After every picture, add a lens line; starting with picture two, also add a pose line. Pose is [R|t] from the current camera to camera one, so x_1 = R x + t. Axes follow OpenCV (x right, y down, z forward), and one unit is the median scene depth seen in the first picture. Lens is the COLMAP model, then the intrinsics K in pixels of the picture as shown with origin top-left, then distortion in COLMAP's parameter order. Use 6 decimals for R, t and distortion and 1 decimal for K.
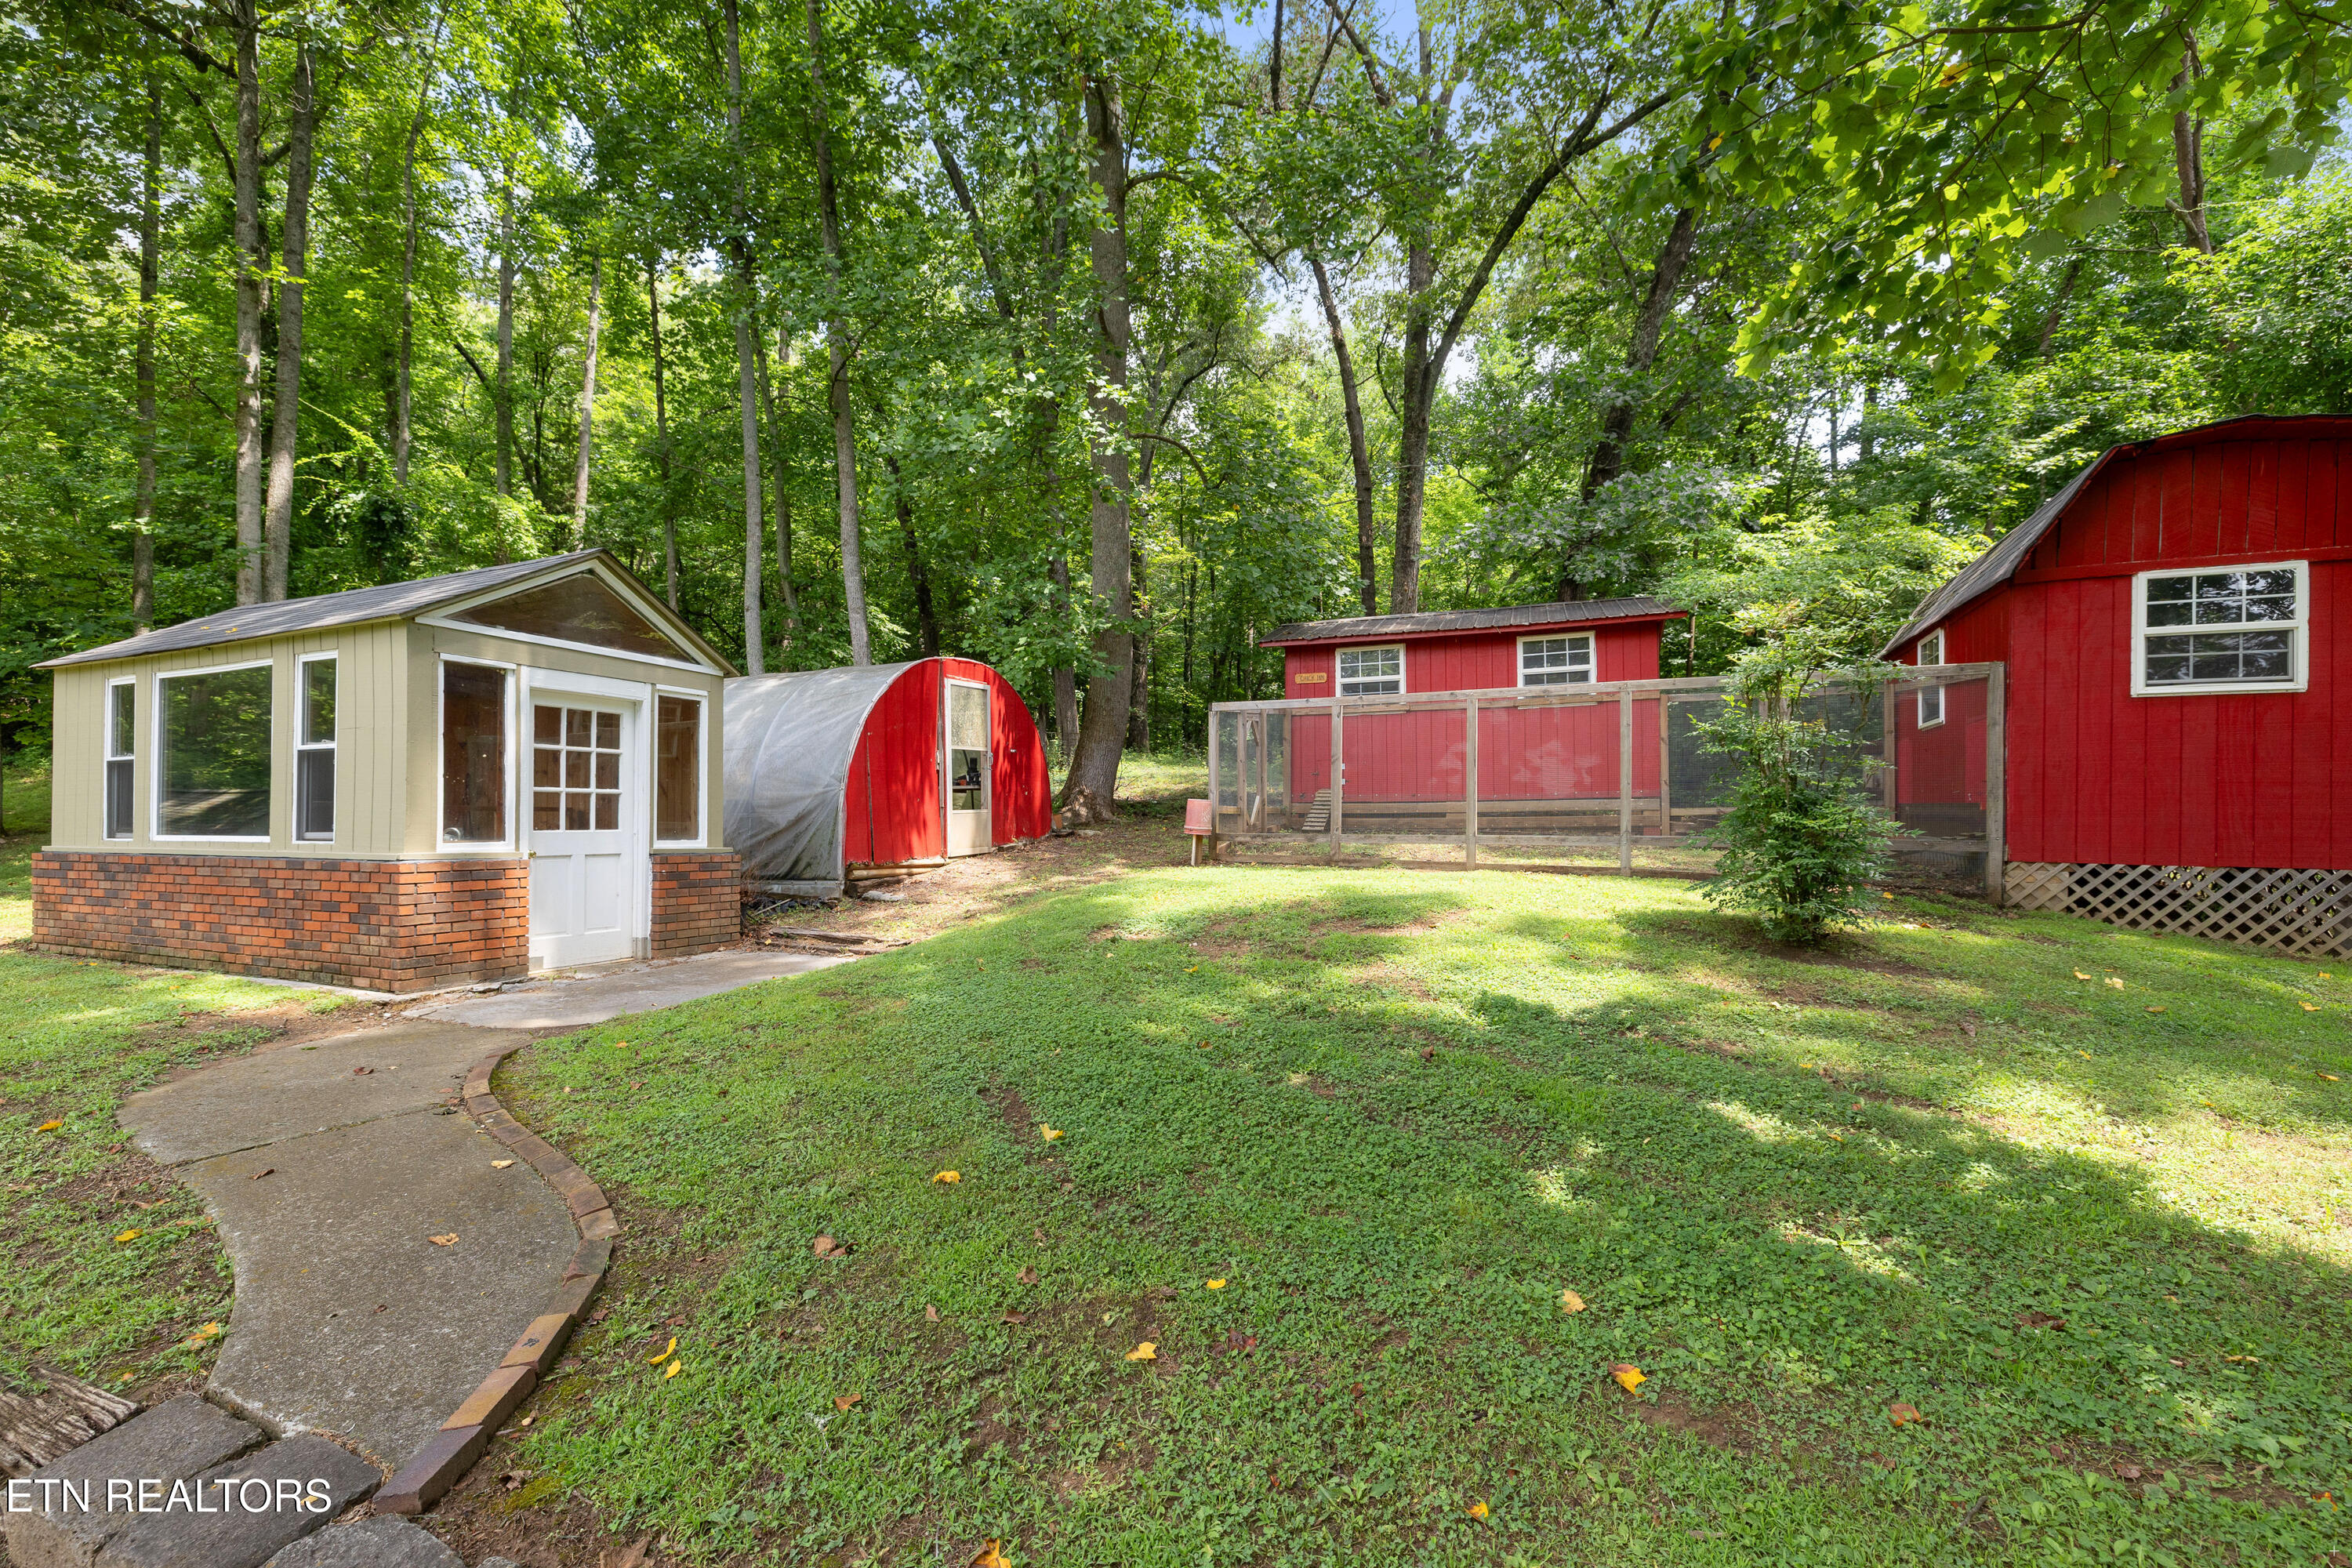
lens RADIAL K [[1019.4, 0, 1166.4], [0, 1019.4, 821.6], [0, 0, 1]] dist [0.000034, 0.000095]
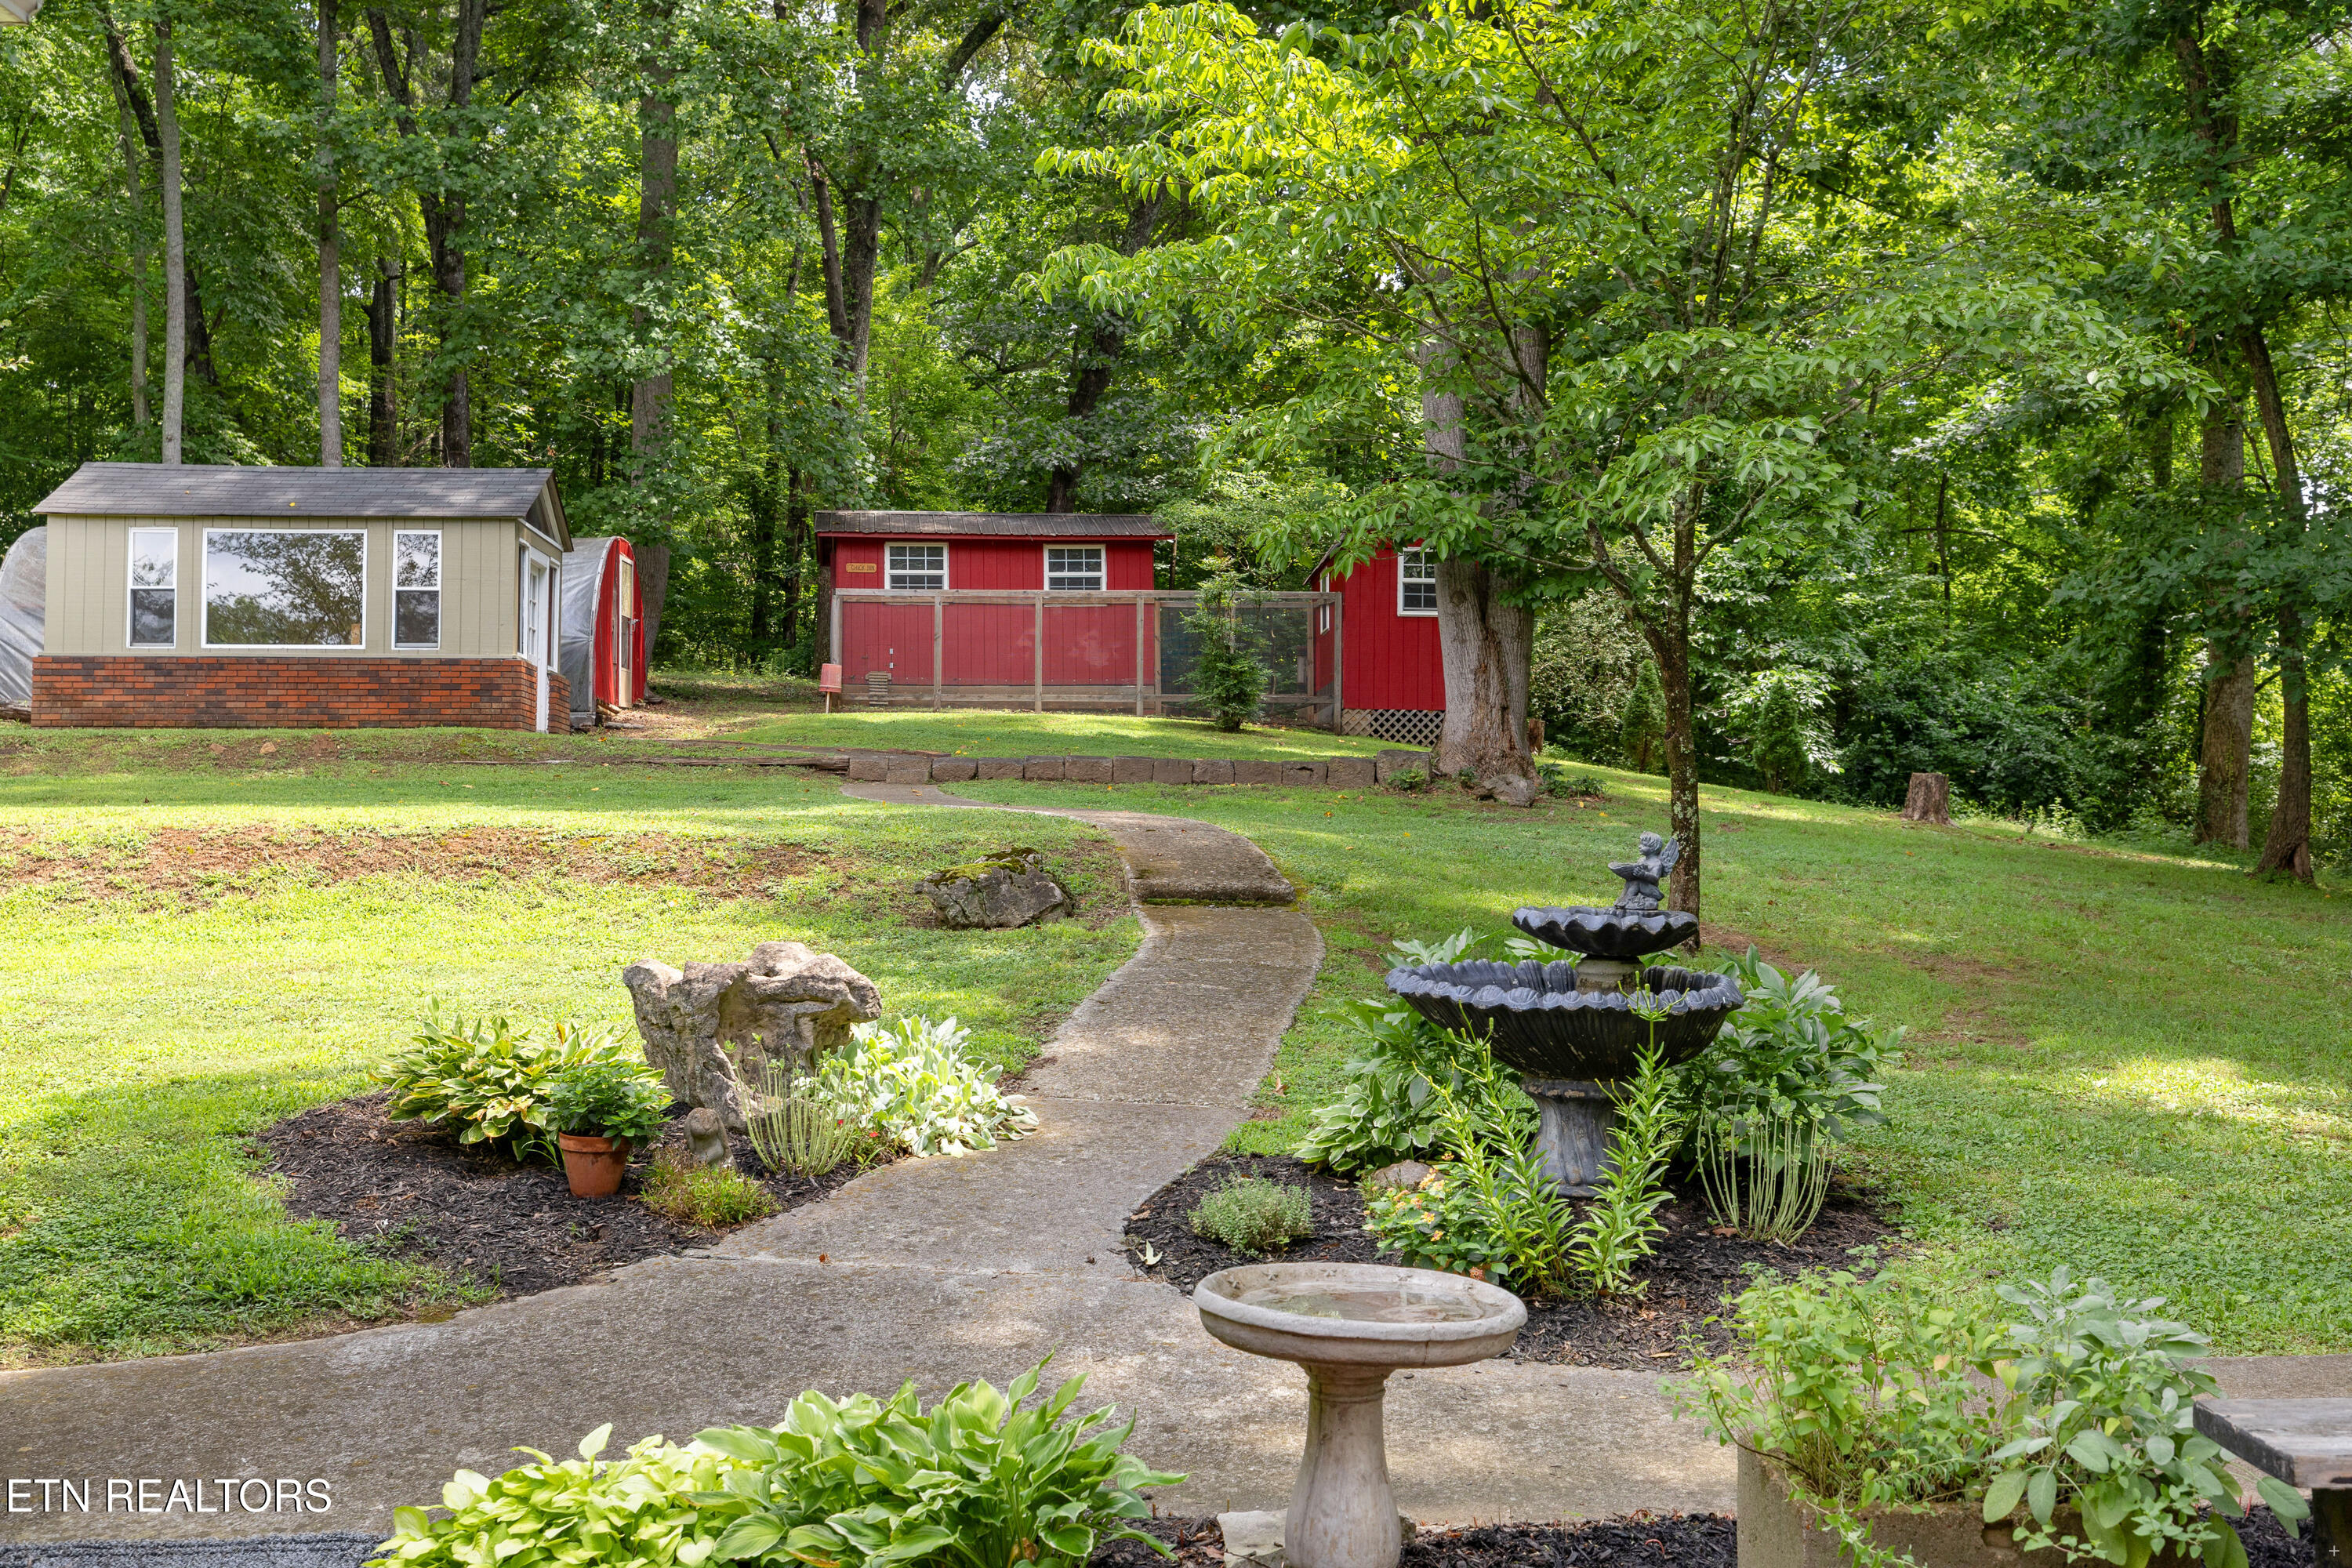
lens RADIAL K [[2362.6, 0, 1177.3], [0, 2362.6, 783.9], [0, 0, 1]] dist [-0.007705, 0.000000]
pose [[0.885556, 0.016621, 0.464236, -0.963841], [-0.000845, 0.999416, -0.034170, 0.230202], [-0.464532, 0.029867, 0.885052, -1.817641]]
